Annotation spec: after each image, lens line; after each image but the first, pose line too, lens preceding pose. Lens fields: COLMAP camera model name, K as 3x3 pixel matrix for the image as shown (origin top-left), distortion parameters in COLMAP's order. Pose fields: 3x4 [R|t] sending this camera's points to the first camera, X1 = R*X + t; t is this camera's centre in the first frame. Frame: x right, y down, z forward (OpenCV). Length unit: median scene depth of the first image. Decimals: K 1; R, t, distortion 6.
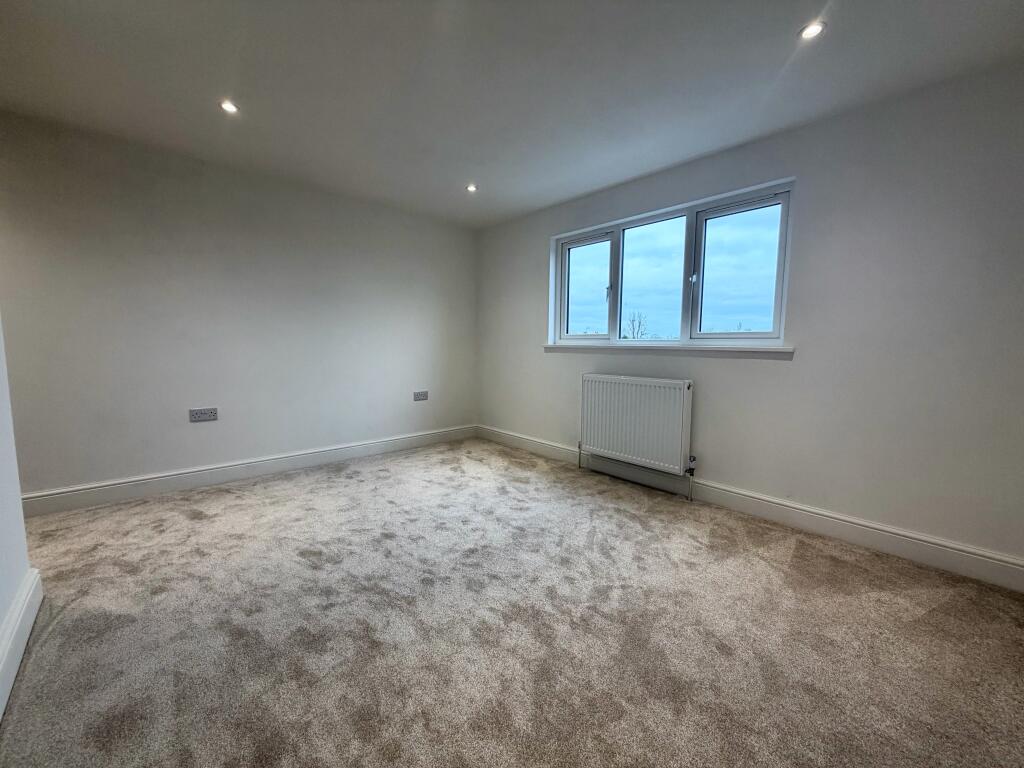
lens RADIAL K [[408.5, 0, 510.9], [0, 408.5, 376.2], [0, 0, 1]] dist [0.000211, 0.000006]
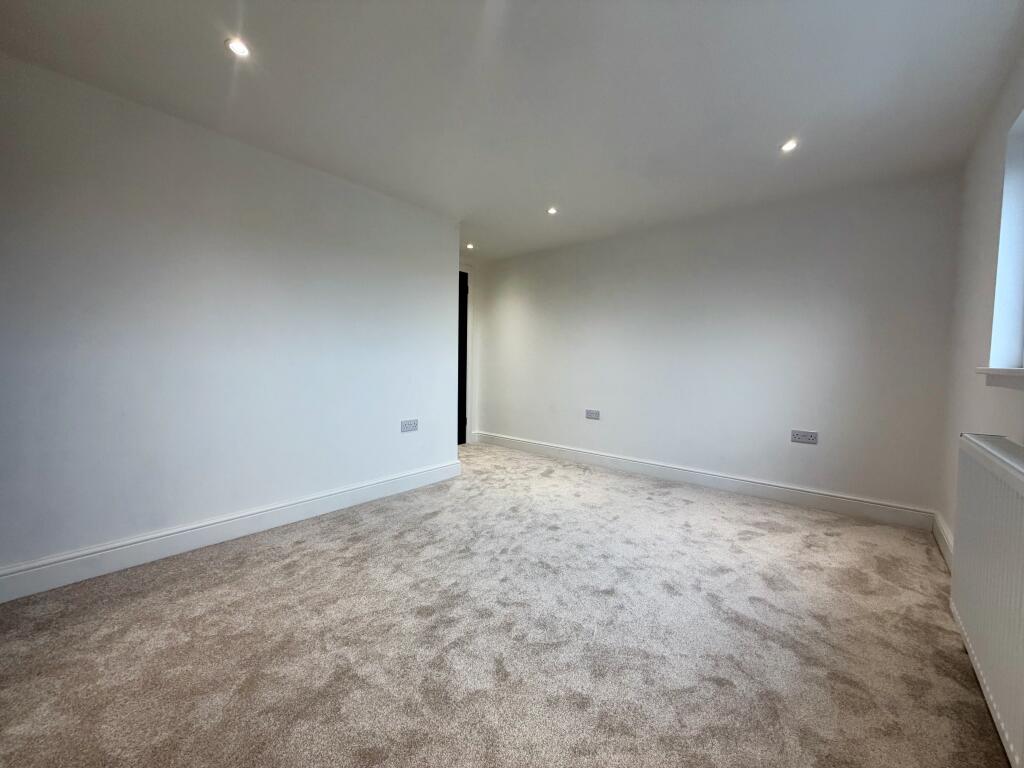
lens RADIAL K [[408.6, 0, 511.4], [0, 408.6, 382.3], [0, 0, 1]] dist [0.000081, -0.000082]
pose [[0.122011, 0.042743, -0.991608, 0.633079], [-0.089453, 0.995480, 0.031903, -0.037860], [0.988489, 0.084810, 0.125283, 0.537571]]
